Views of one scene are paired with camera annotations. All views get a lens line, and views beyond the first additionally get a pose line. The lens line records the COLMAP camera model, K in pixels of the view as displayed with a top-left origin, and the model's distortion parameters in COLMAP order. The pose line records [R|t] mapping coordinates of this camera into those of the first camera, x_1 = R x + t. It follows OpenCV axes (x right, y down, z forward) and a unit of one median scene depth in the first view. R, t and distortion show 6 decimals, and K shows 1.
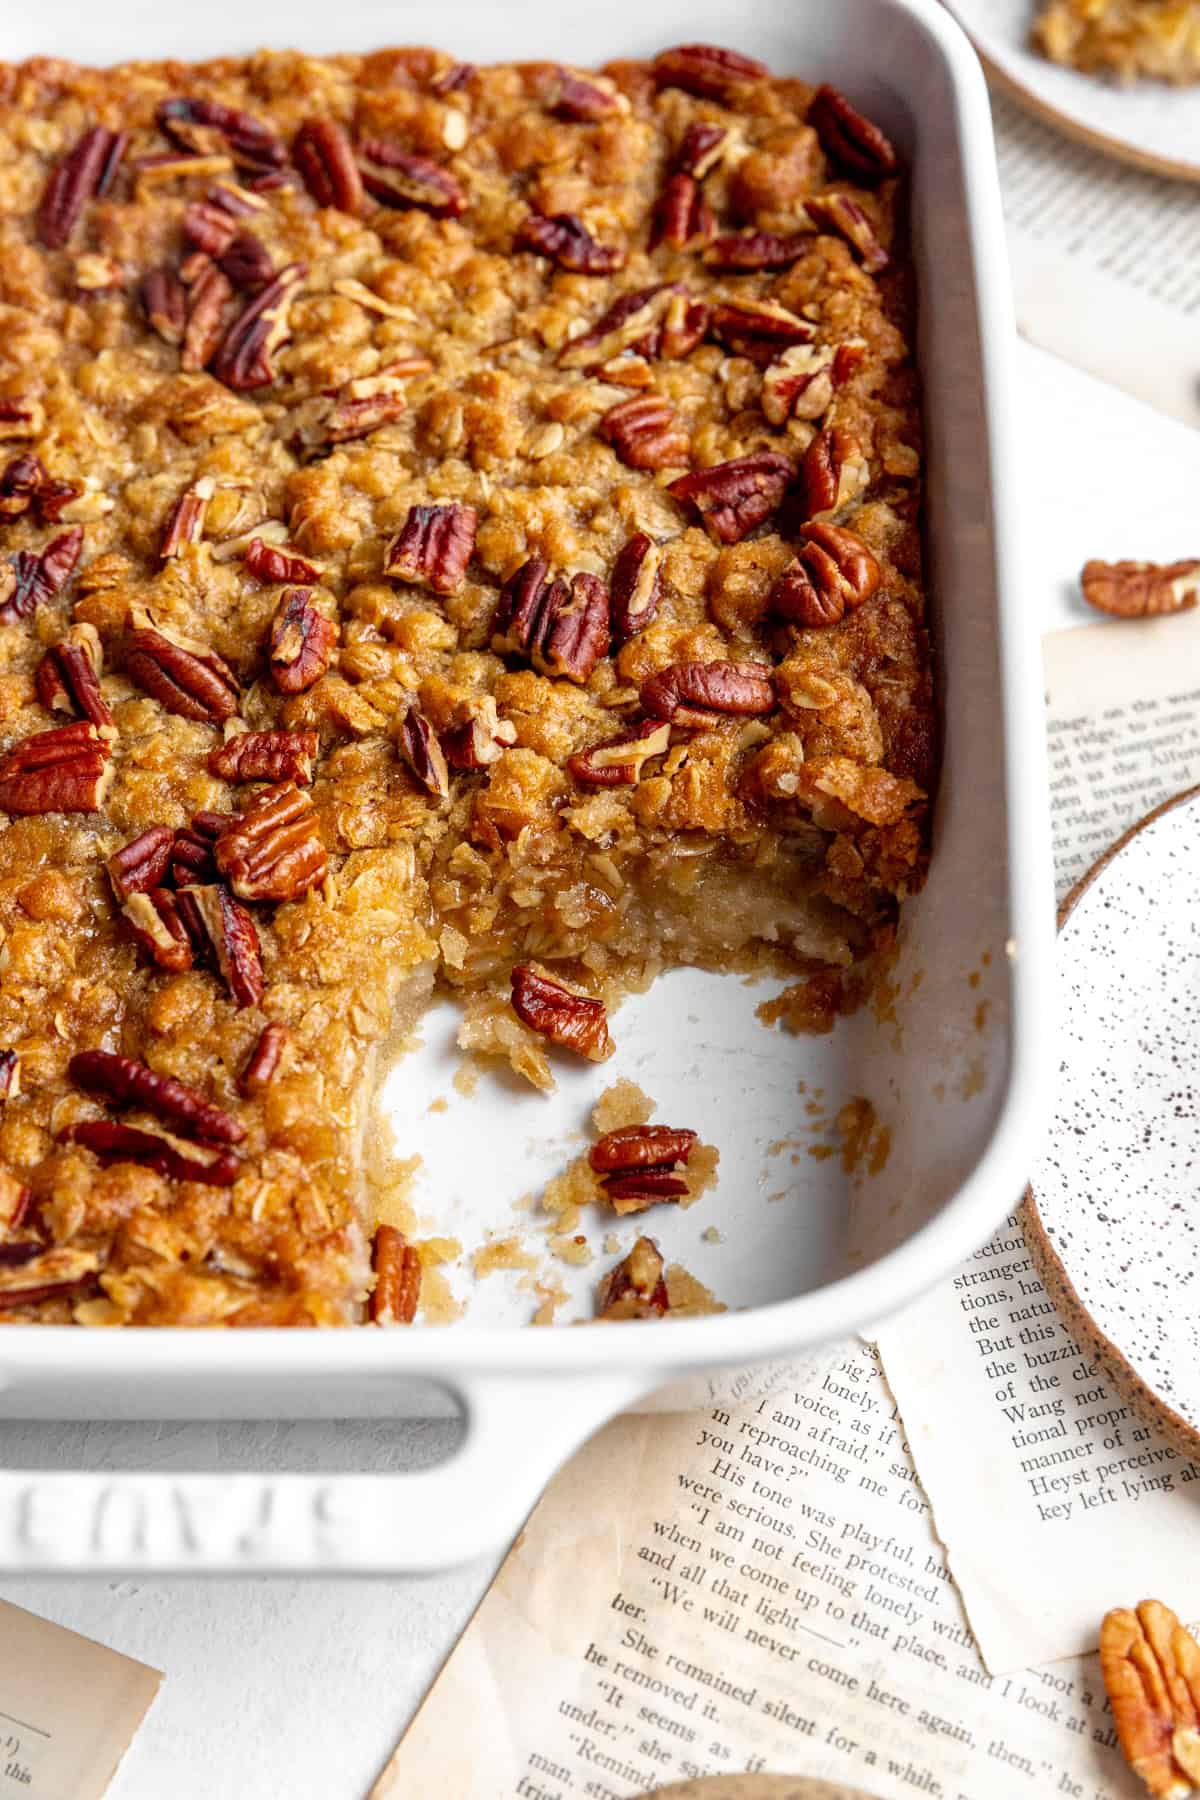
lens RADIAL K [[2965.3, 0, 600.0], [0, 2965.3, 900.0], [0, 0, 1]] dist [0.020235, 0.123560]
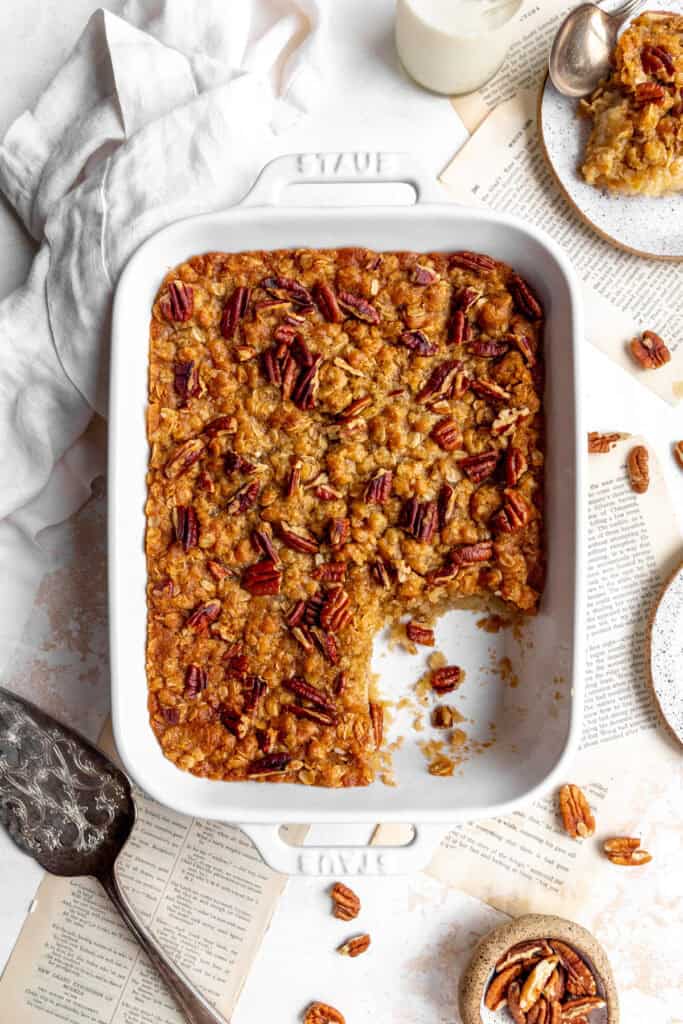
lens RADIAL K [[736.0, 0, 341.5], [0, 736.0, 512.0], [0, 0, 1]] dist [0.003973, 0.006324]
pose [[0.998406, -0.037967, 0.041769, -0.121951], [0.005441, 0.801270, 0.598279, -0.529127], [-0.056183, -0.597098, 0.800199, 0.383960]]
